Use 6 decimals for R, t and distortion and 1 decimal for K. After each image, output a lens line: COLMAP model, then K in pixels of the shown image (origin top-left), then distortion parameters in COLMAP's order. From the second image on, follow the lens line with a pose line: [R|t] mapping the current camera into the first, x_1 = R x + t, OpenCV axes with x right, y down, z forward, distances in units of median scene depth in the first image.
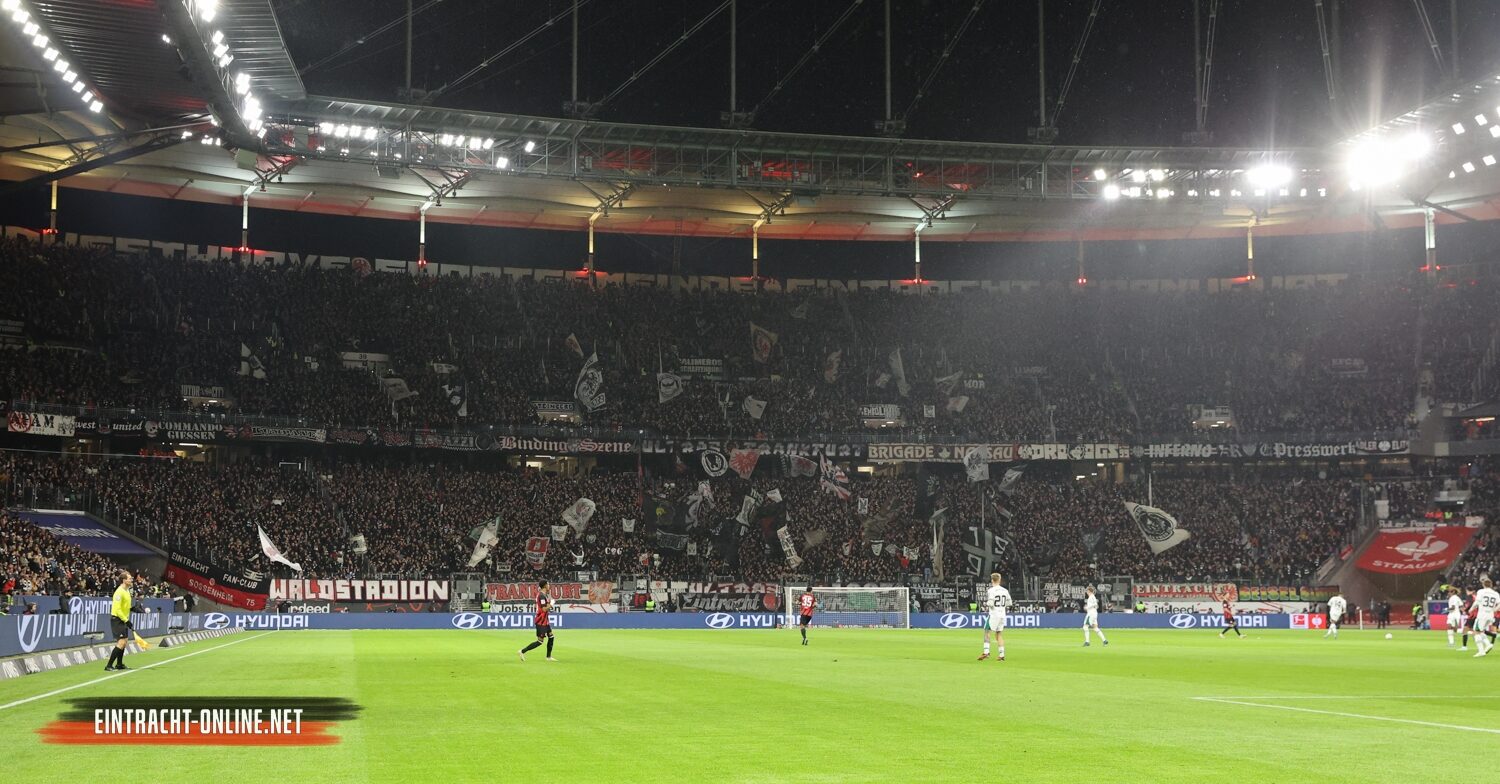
lens RADIAL K [[1908.6, 0, 715.7], [0, 1908.6, 423.9], [0, 0, 1]] dist [0.054995, 0.037335]
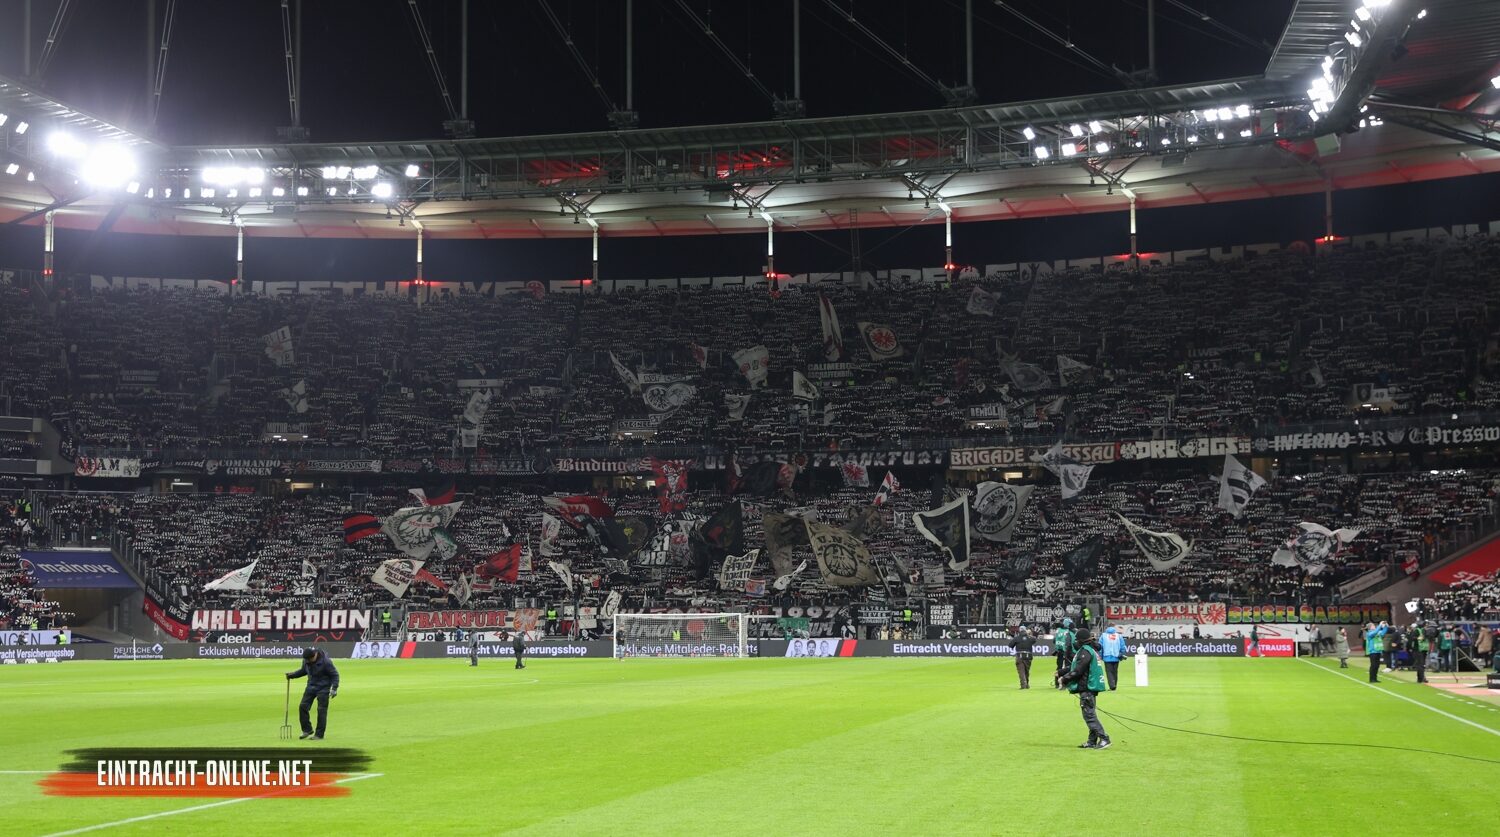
lens RADIAL K [[2076.1, 0, 717.9], [0, 2076.1, 449.5], [0, 0, 1]] dist [0.070312, 0.037807]
pose [[0.904235, -0.042320, -0.424934, 0.460824], [0.047325, 0.998879, 0.001224, 0.004840], [0.424405, -0.021217, 0.905224, 0.081838]]
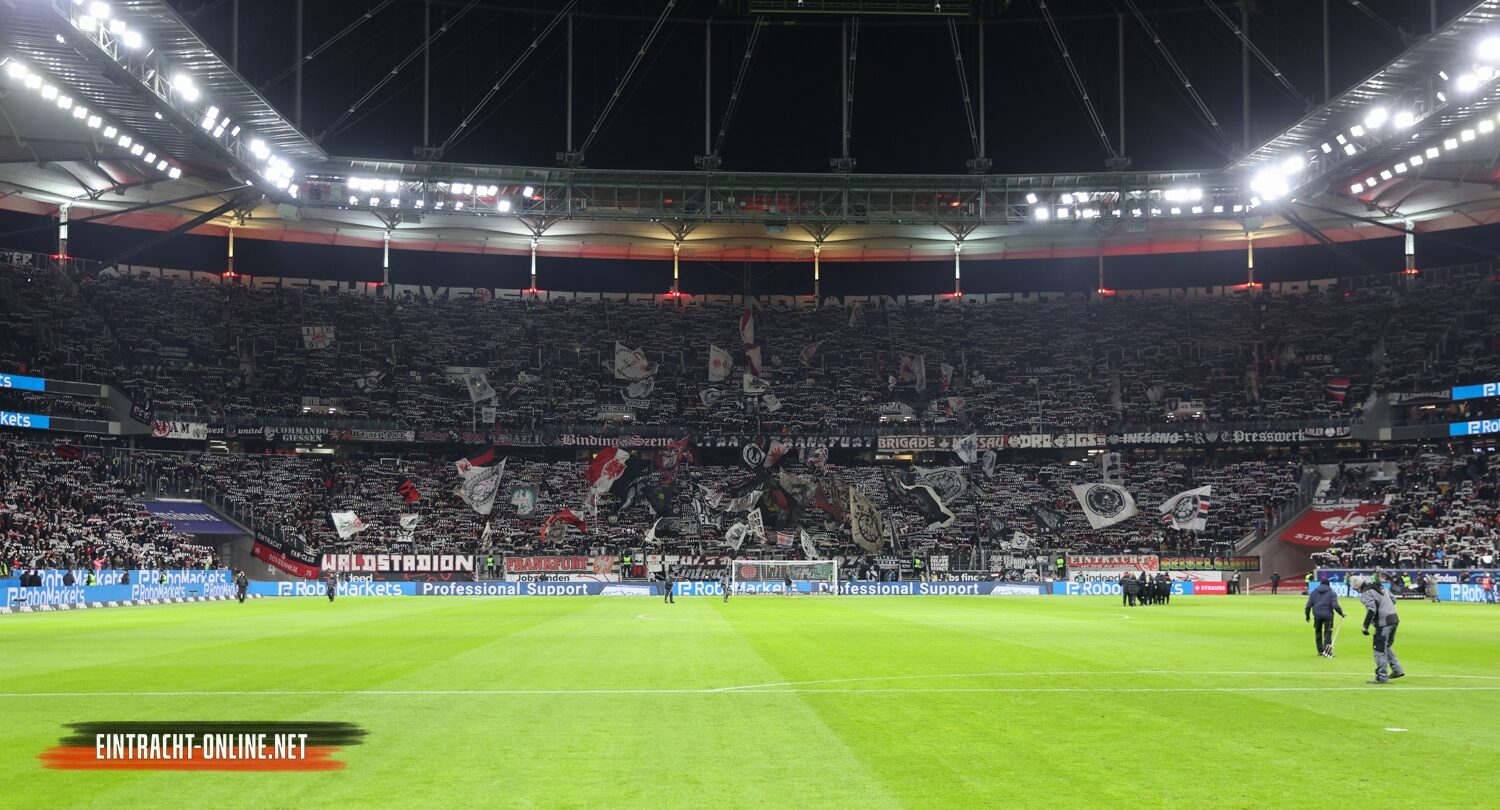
lens RADIAL K [[1583.4, 0, 758.4], [0, 1583.4, 502.1], [0, 0, 1]] dist [0.000678, 0.019186]
pose [[0.989245, -0.007282, -0.146087, 0.173501], [0.015049, 0.998527, 0.052134, -0.001204], [0.145492, -0.053772, 0.987897, 0.032749]]
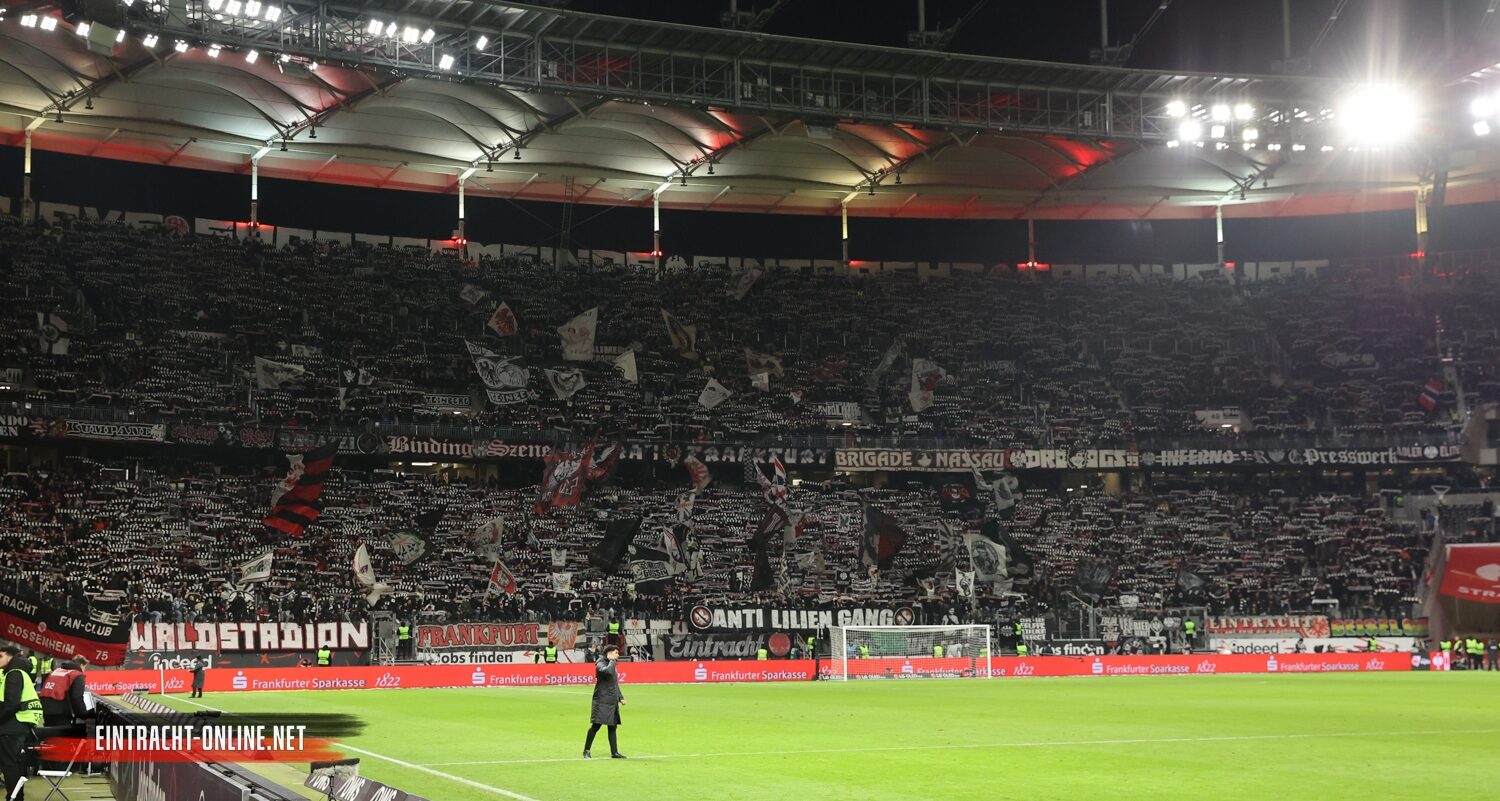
lens RADIAL K [[1955.4, 0, 708.8], [0, 1955.4, 436.6], [0, 0, 1]] dist [0.050239, 0.065437]
pose [[0.988975, 0.003751, 0.148033, -0.113523], [-0.002399, 0.999954, -0.009307, 0.015461], [-0.148061, 0.008849, 0.988939, 0.209077]]
